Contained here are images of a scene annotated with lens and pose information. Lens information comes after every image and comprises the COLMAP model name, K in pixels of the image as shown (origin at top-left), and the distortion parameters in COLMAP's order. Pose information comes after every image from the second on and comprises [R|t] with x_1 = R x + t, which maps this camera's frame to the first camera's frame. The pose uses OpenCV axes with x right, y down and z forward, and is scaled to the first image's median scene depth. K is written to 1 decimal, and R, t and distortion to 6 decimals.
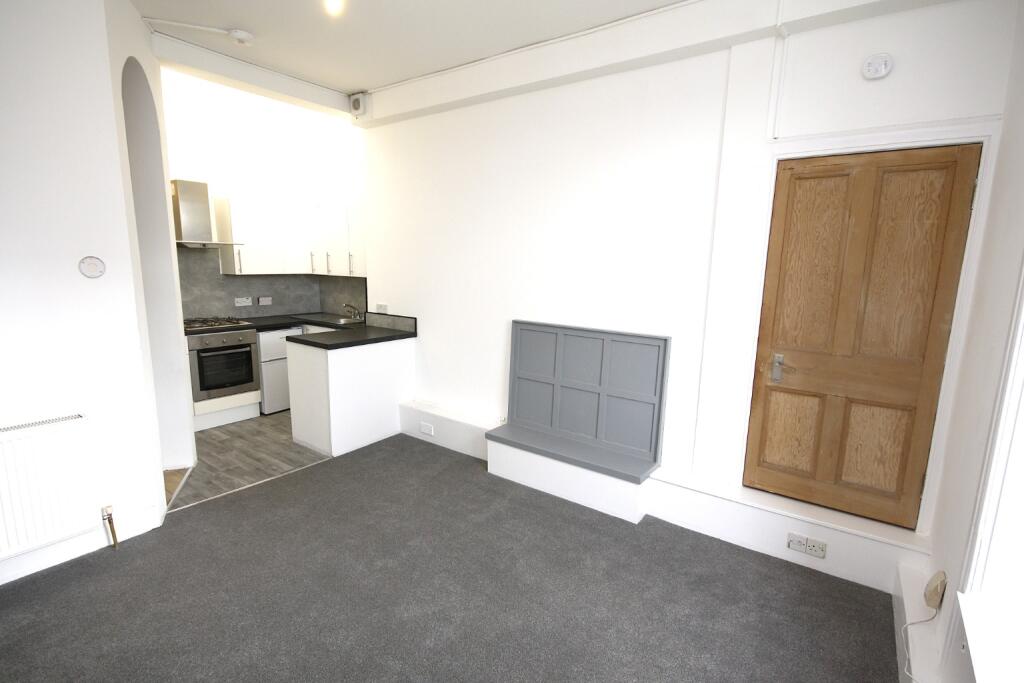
lens RADIAL K [[479.8, 0, 507.8], [0, 479.8, 343.1], [0, 0, 1]] dist [-0.000346, -0.000008]
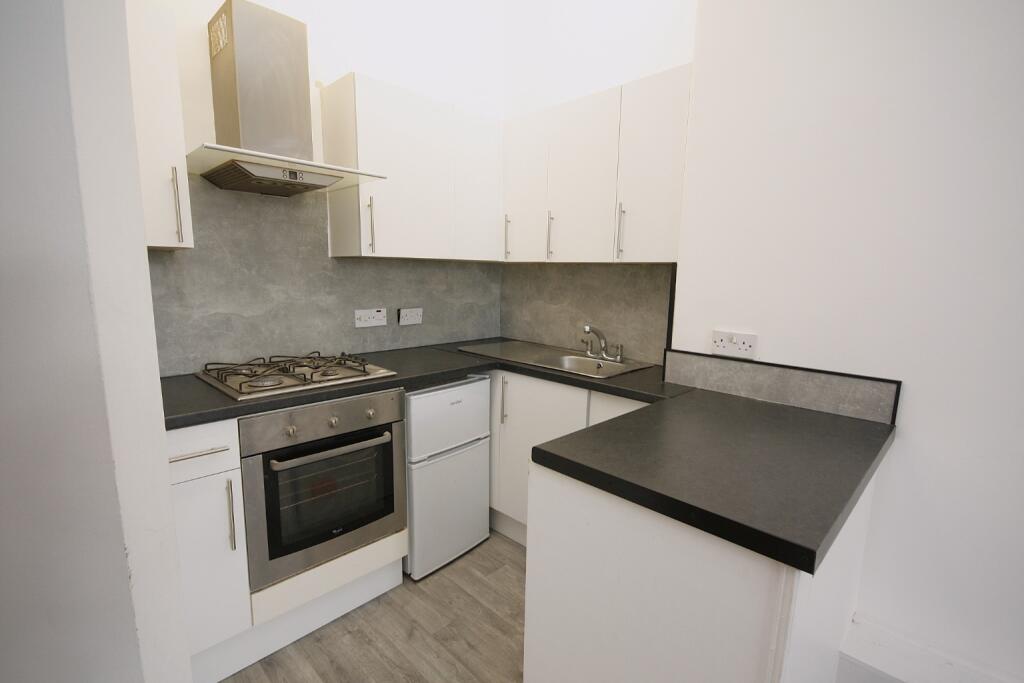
lens RADIAL K [[479.8, 0, 516.3], [0, 479.8, 342.7], [0, 0, 1]] dist [-0.000346, -0.000008]
pose [[0.987956, 0.021544, -0.153228, -0.356629], [-0.024801, 0.999505, -0.019376, -0.059378], [0.152735, 0.022942, 0.988001, 0.588965]]
